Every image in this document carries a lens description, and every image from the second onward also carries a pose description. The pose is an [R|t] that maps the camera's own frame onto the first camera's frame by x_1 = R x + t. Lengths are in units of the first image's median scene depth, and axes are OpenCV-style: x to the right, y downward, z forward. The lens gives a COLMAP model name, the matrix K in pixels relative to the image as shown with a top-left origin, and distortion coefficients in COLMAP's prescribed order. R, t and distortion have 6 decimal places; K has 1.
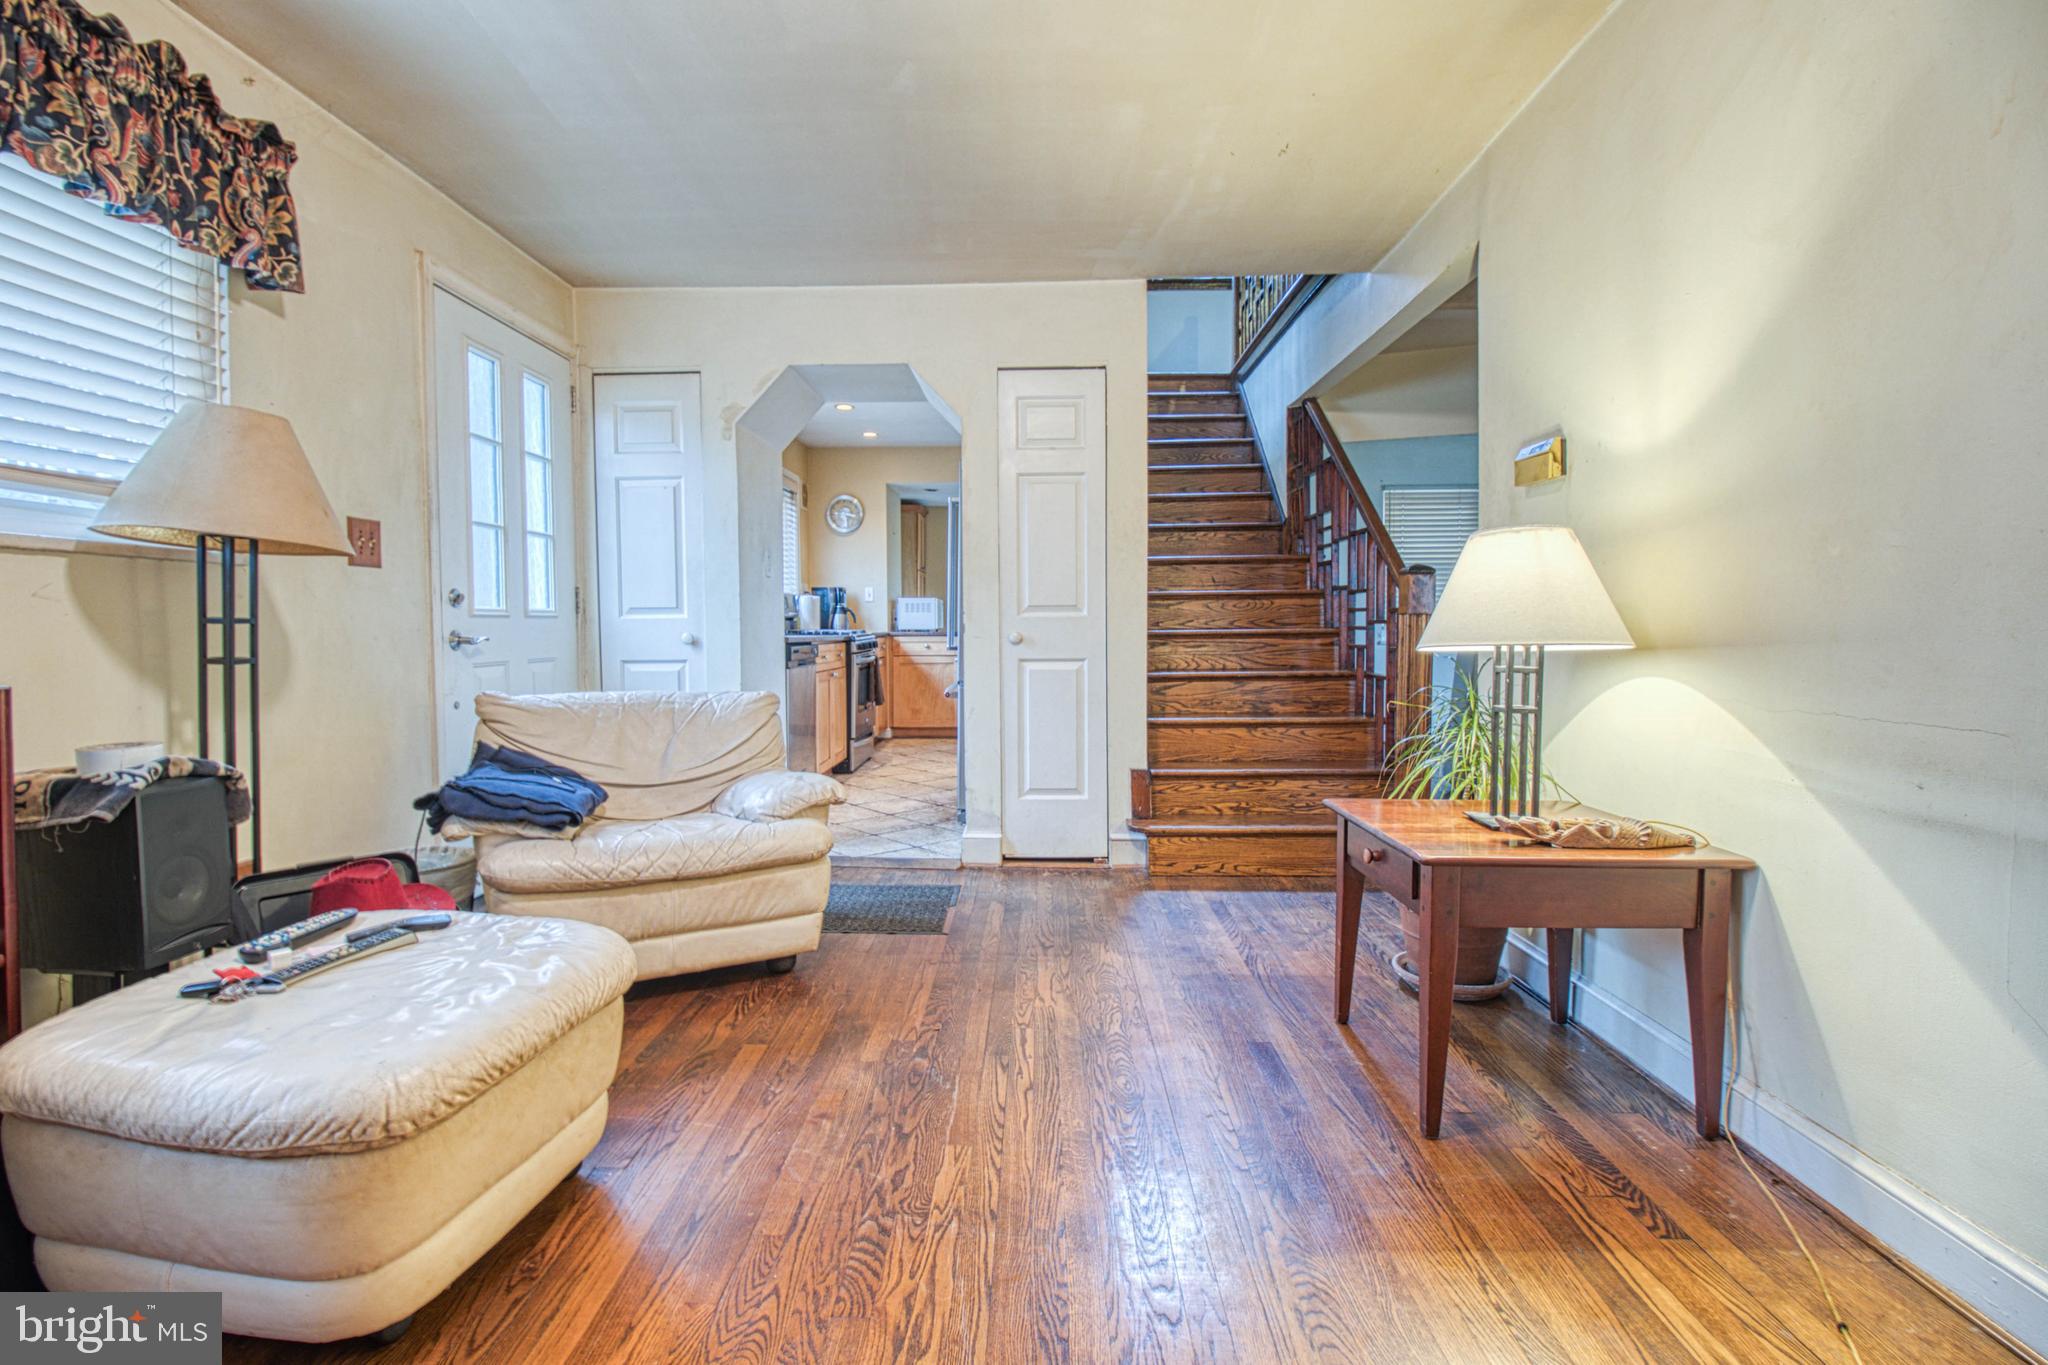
lens RADIAL K [[954.9, 0, 1017.9], [0, 954.9, 679.9], [0, 0, 1]] dist [-0.016497, -0.003289]
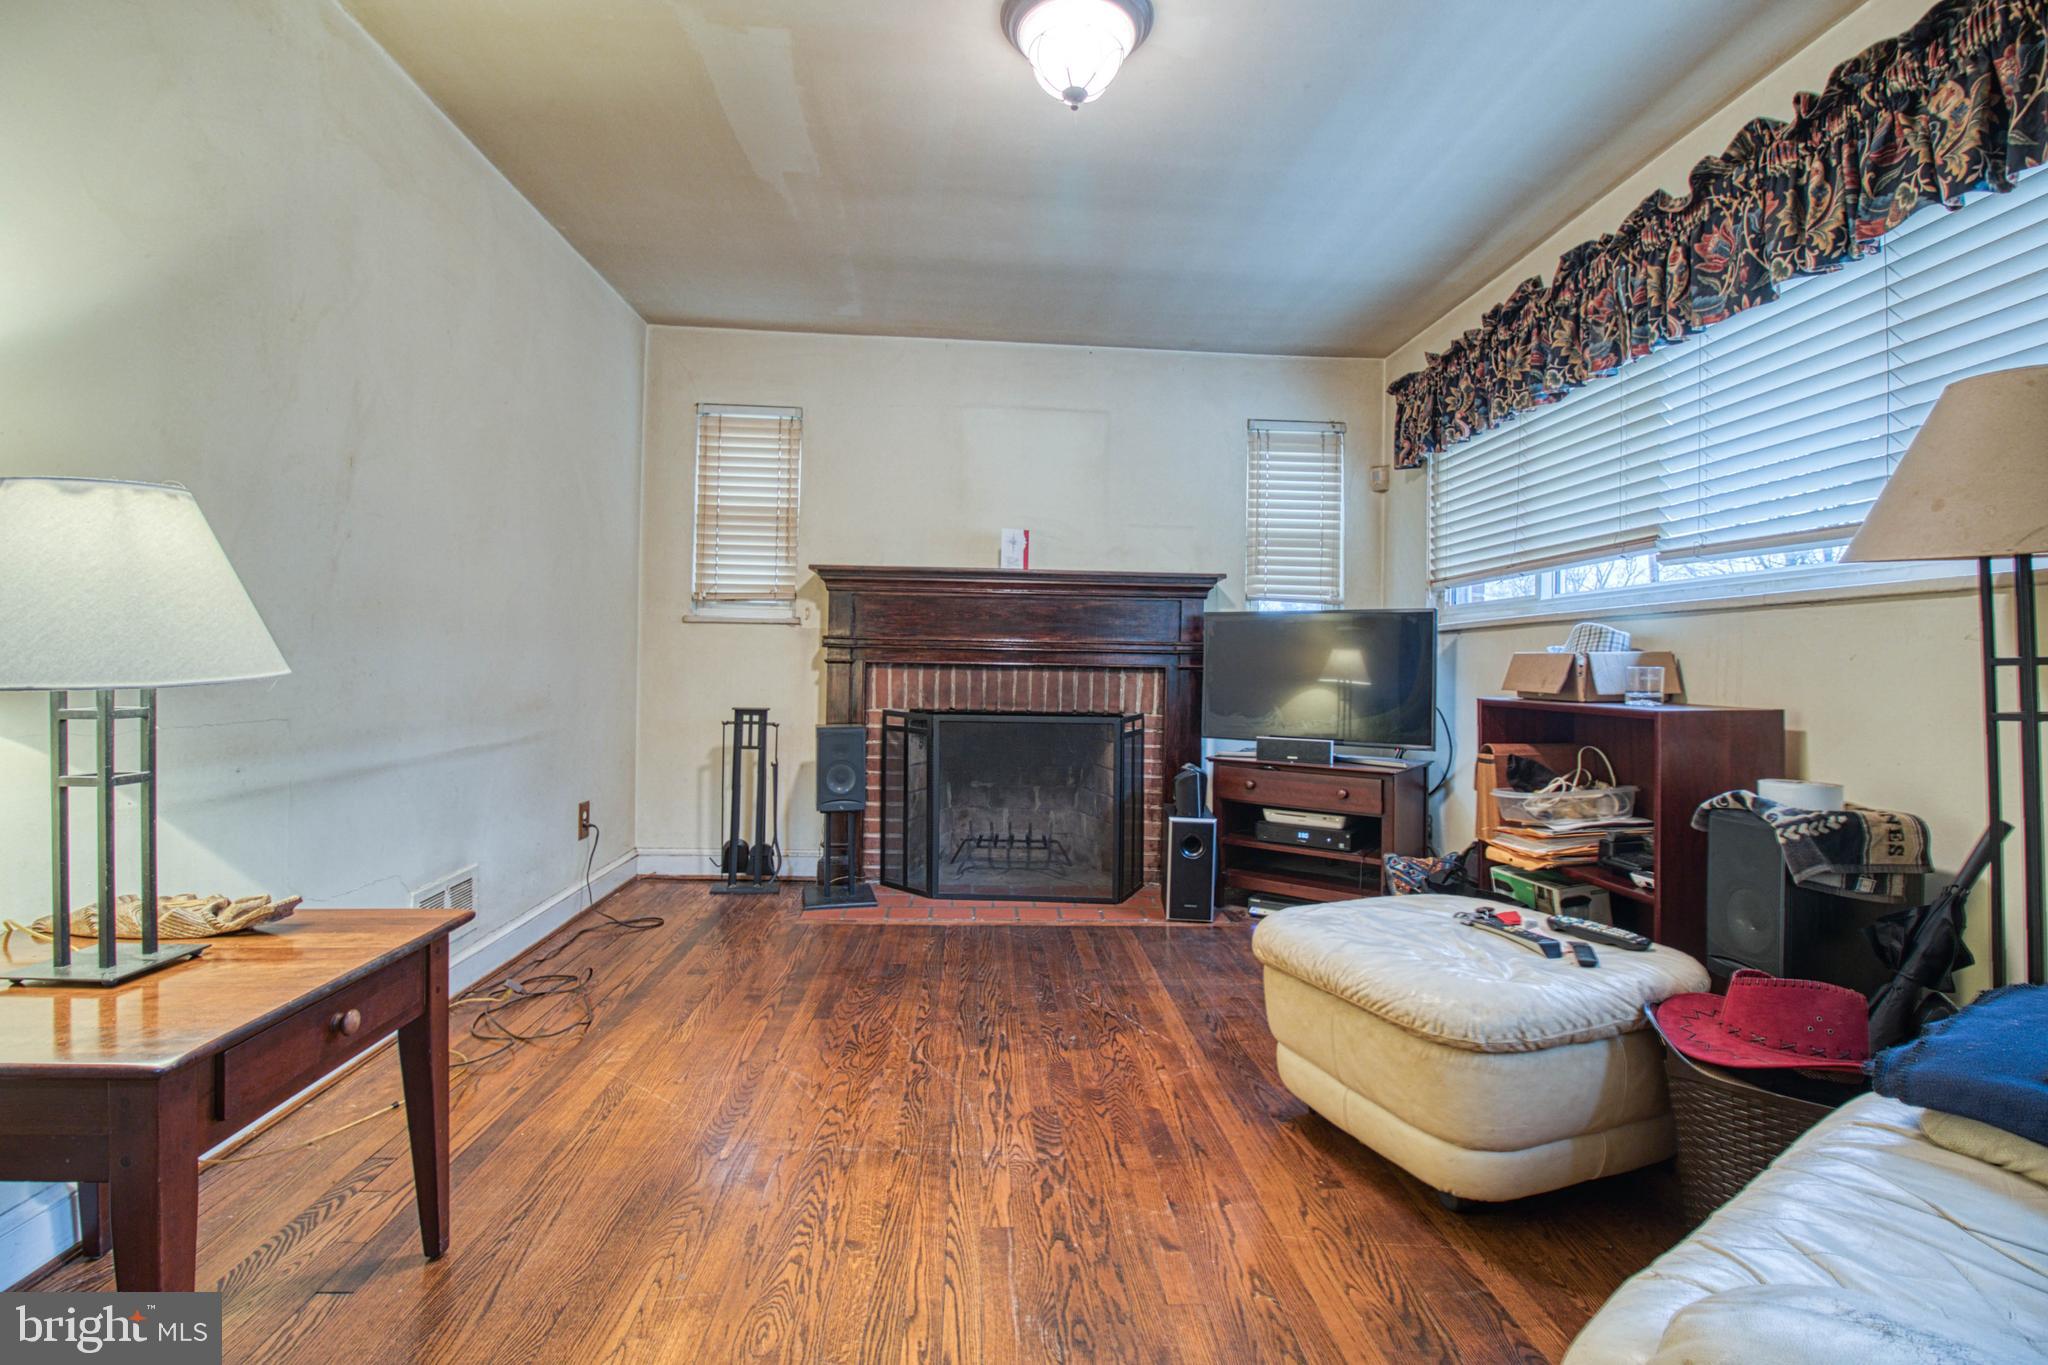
lens RADIAL K [[954.9, 0, 1033.5], [0, 954.9, 664.0], [0, 0, 1]] dist [-0.016497, -0.003289]
pose [[-0.996375, -0.003717, -0.084988, -0.018700], [-0.010443, 0.996833, 0.078829, -0.121180], [0.084425, 0.079431, -0.993259, 1.804581]]
